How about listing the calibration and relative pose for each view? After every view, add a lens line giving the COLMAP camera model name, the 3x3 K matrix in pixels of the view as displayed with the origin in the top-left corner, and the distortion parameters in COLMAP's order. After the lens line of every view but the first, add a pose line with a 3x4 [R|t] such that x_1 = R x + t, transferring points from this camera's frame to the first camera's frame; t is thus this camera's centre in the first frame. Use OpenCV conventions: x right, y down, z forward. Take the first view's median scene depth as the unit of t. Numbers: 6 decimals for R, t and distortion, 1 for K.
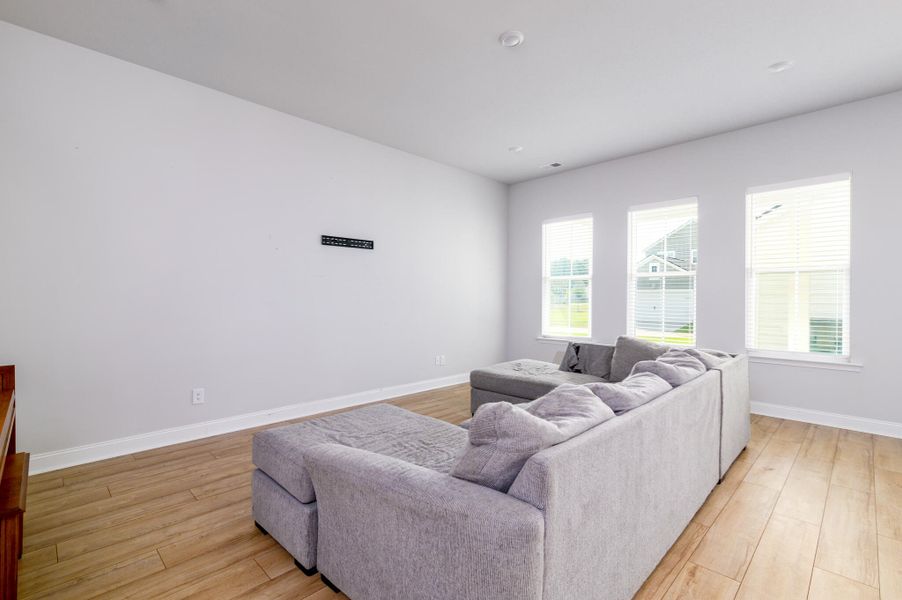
lens RADIAL K [[403.8, 0, 452.9], [0, 403.8, 301.3], [0, 0, 1]] dist [0.014220, -0.000123]
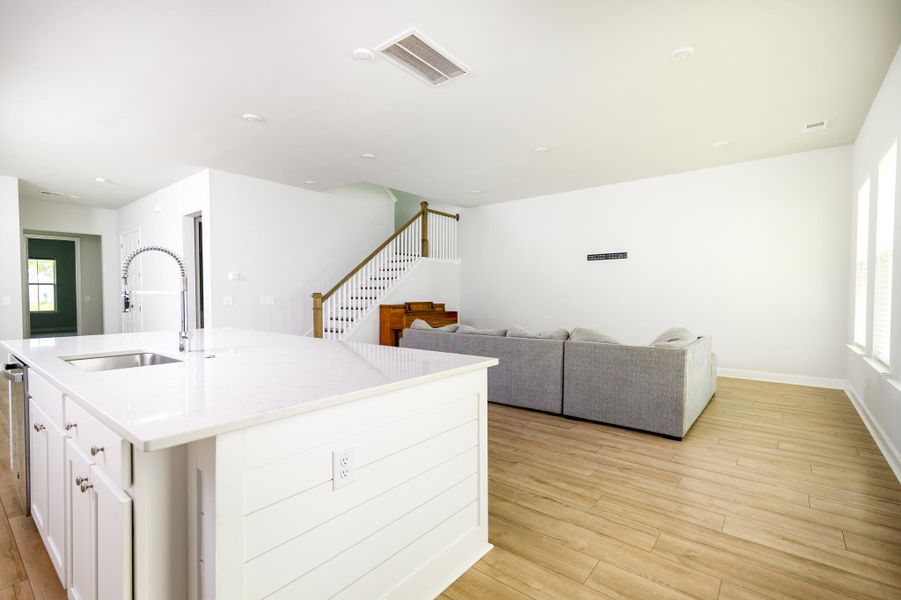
lens RADIAL K [[414.1, 0, 447.1], [0, 414.1, 302.3], [0, 0, 1]] dist [0.001719, 0.000034]
pose [[0.107266, 0.019434, -0.994040, 1.524848], [-0.007552, 0.999796, 0.018731, 0.002586], [0.994202, 0.005498, 0.107391, 0.297783]]
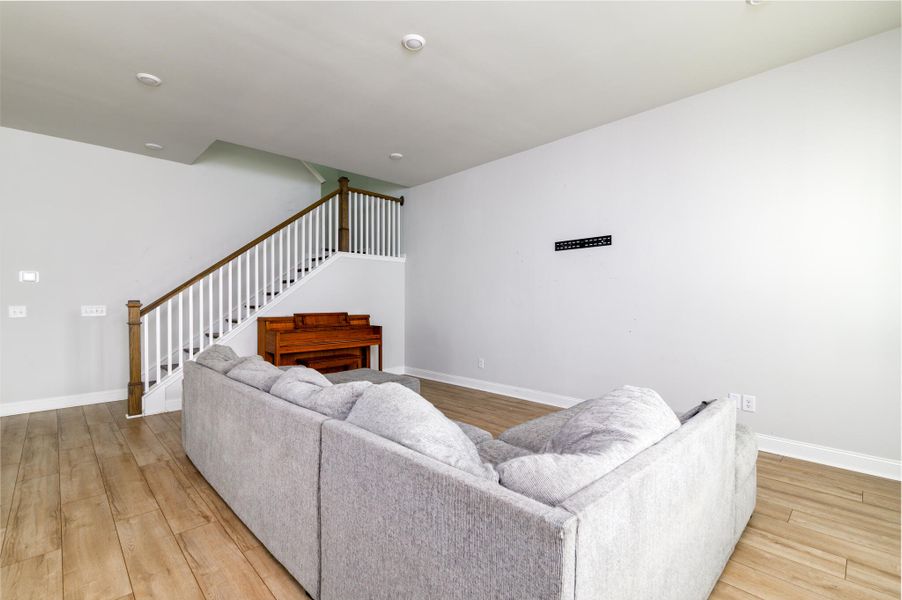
lens RADIAL K [[403.8, 0, 452.9], [0, 403.8, 301.3], [0, 0, 1]] dist [0.014220, -0.000123]
pose [[-0.004681, 0.000731, -0.999989, 0.899559], [-0.005992, 0.999982, 0.000759, -0.004669], [0.999971, 0.005996, -0.004676, 0.861360]]
